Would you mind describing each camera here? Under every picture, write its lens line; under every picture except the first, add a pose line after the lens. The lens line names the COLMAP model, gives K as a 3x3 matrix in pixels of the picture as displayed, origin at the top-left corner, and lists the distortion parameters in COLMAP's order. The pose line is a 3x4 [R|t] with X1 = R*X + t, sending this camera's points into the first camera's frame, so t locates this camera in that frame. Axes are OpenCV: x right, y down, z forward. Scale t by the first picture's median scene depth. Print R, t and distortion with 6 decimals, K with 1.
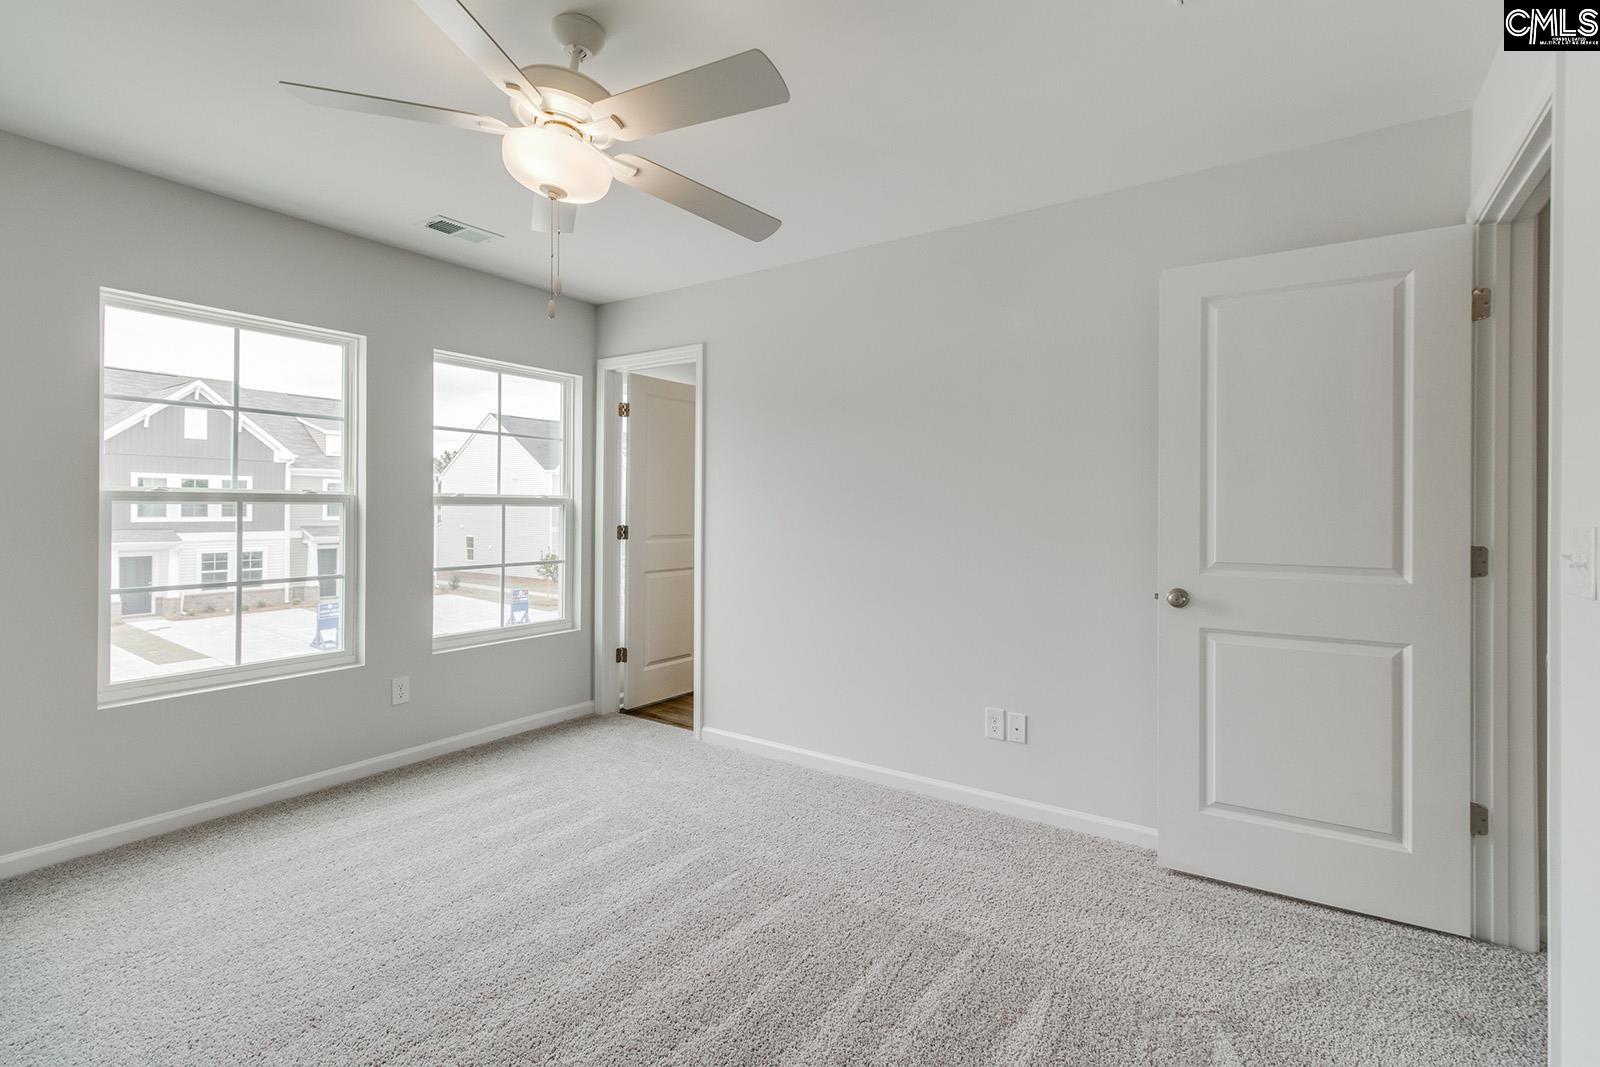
lens RADIAL K [[738.0, 0, 818.2], [0, 738.0, 502.0], [0, 0, 1]] dist [0.001723, -0.000348]
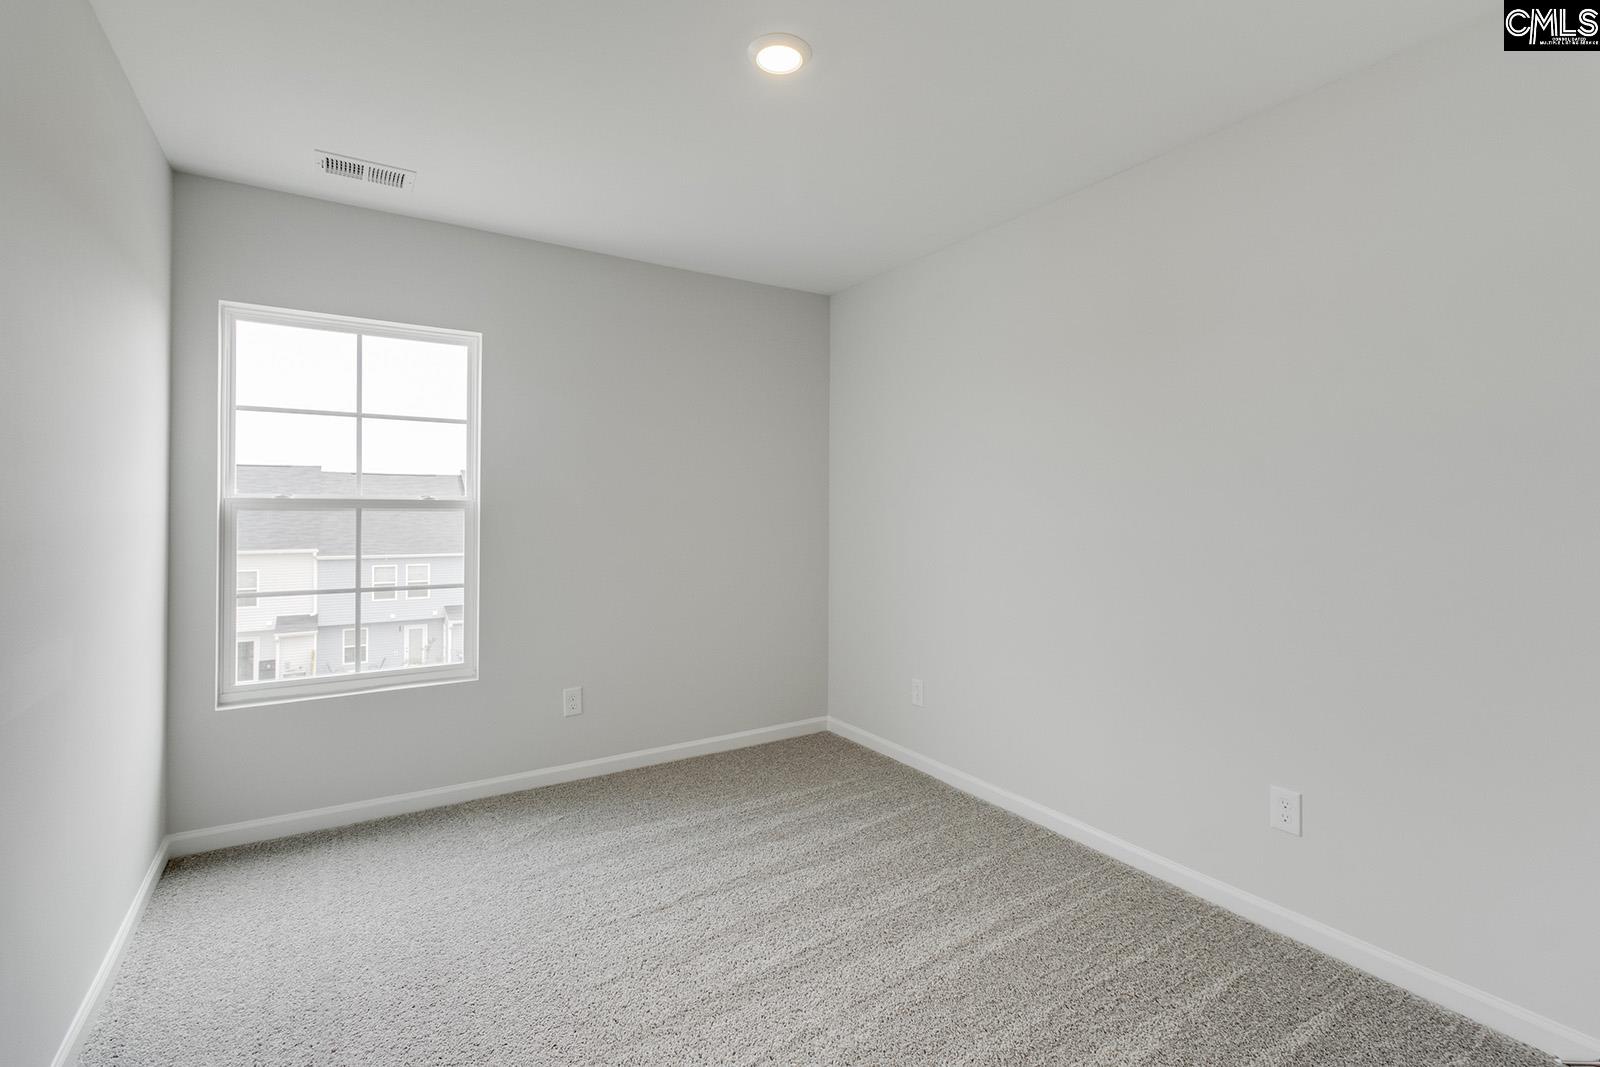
lens RADIAL K [[774.0, 0, 825.6], [0, 774.0, 514.9], [0, 0, 1]] dist [0.000206, 0.000172]
pose [[0.932027, -0.004815, -0.362357, 0.131983], [0.008737, 0.999920, 0.009187, 0.003045], [0.362284, -0.011728, 0.931994, 0.192040]]
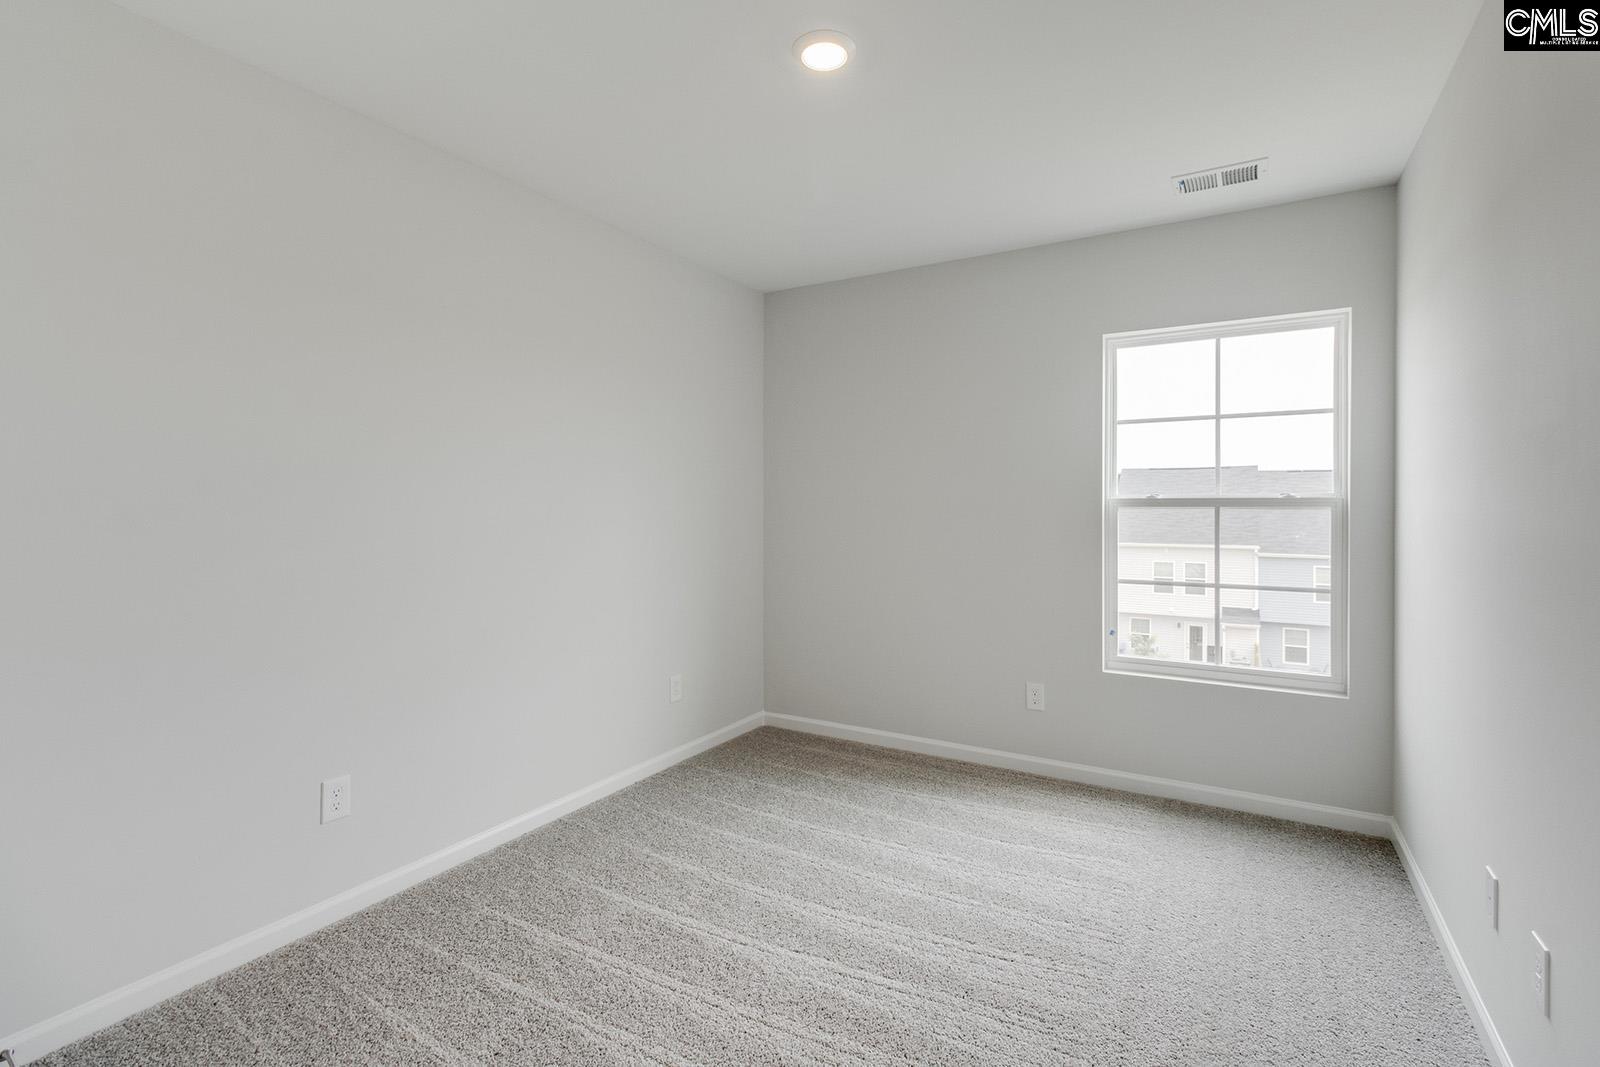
lens RADIAL K [[774.0, 0, 803.1], [0, 774.0, 516.8], [0, 0, 1]] dist [0.000206, 0.000172]
pose [[0.026157, 0.002223, -0.999655, 0.164978], [0.008711, 0.999959, 0.002452, 0.003575], [0.999620, -0.008772, 0.026137, 0.238008]]
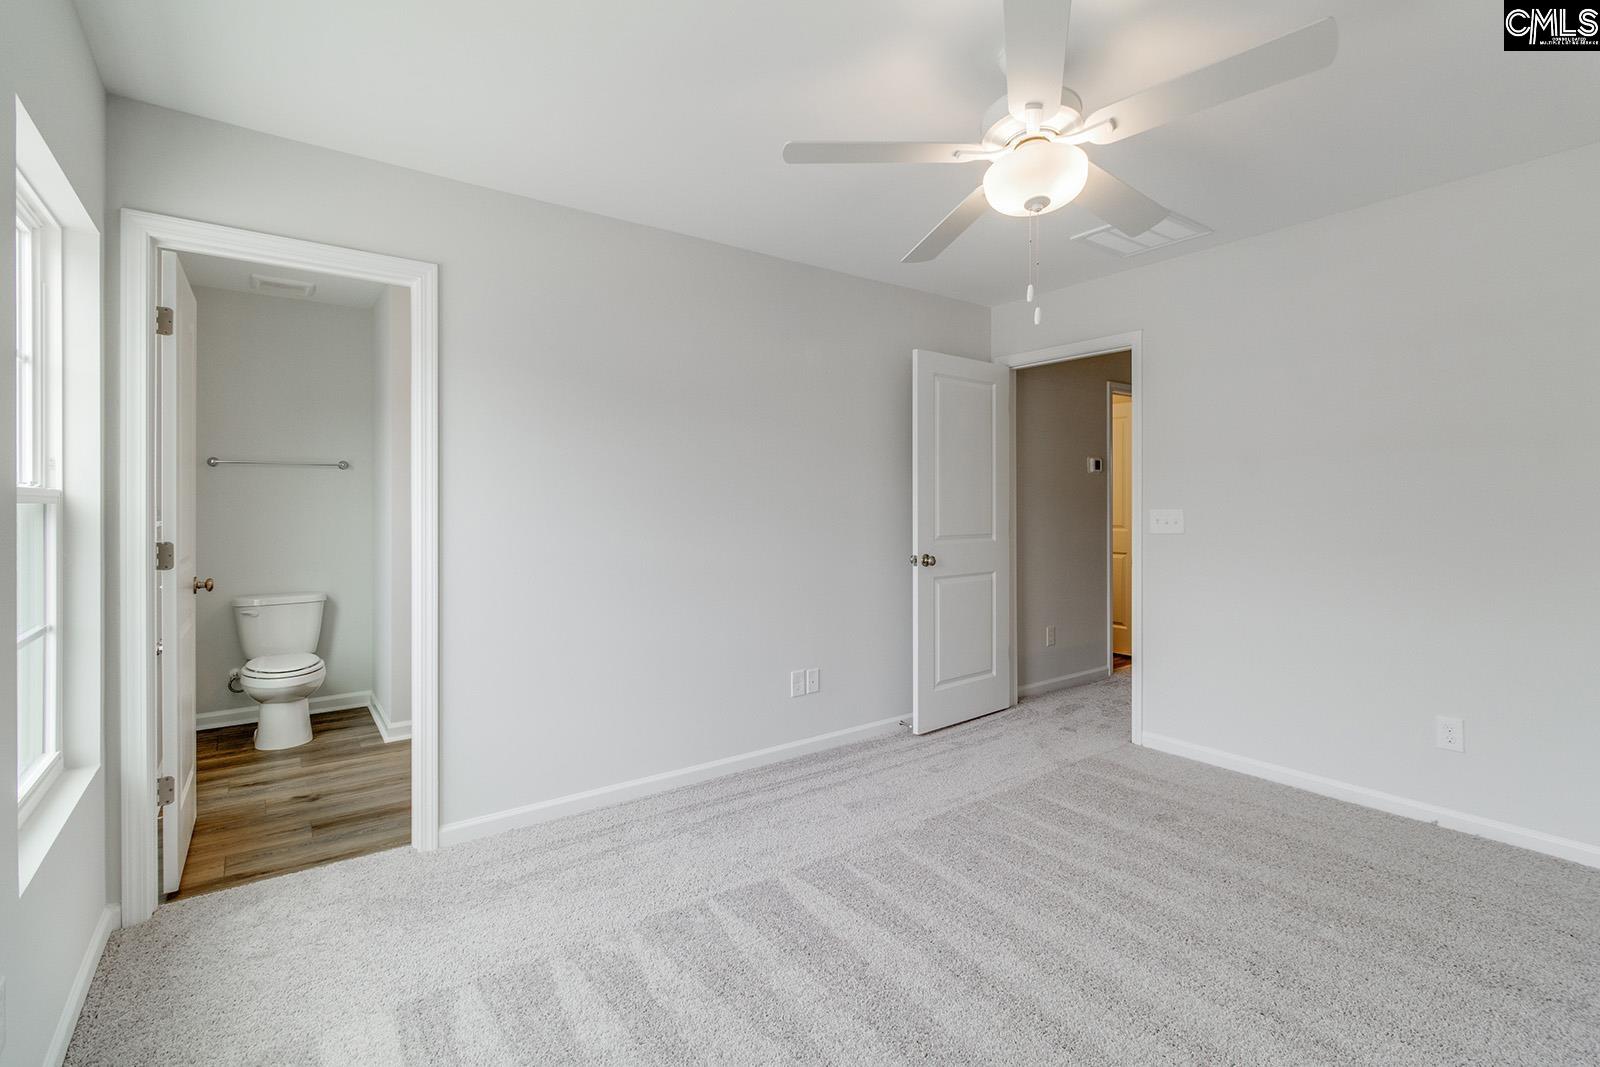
lens RADIAL K [[738.0, 0, 836.7], [0, 738.0, 495.6], [0, 0, 1]] dist [0.001723, -0.000348]
pose [[0.320620, -0.001665, 0.947207, -1.209432], [-0.009198, 0.999946, 0.004871, -0.016609], [-0.947163, -0.010274, 0.320587, 0.767676]]
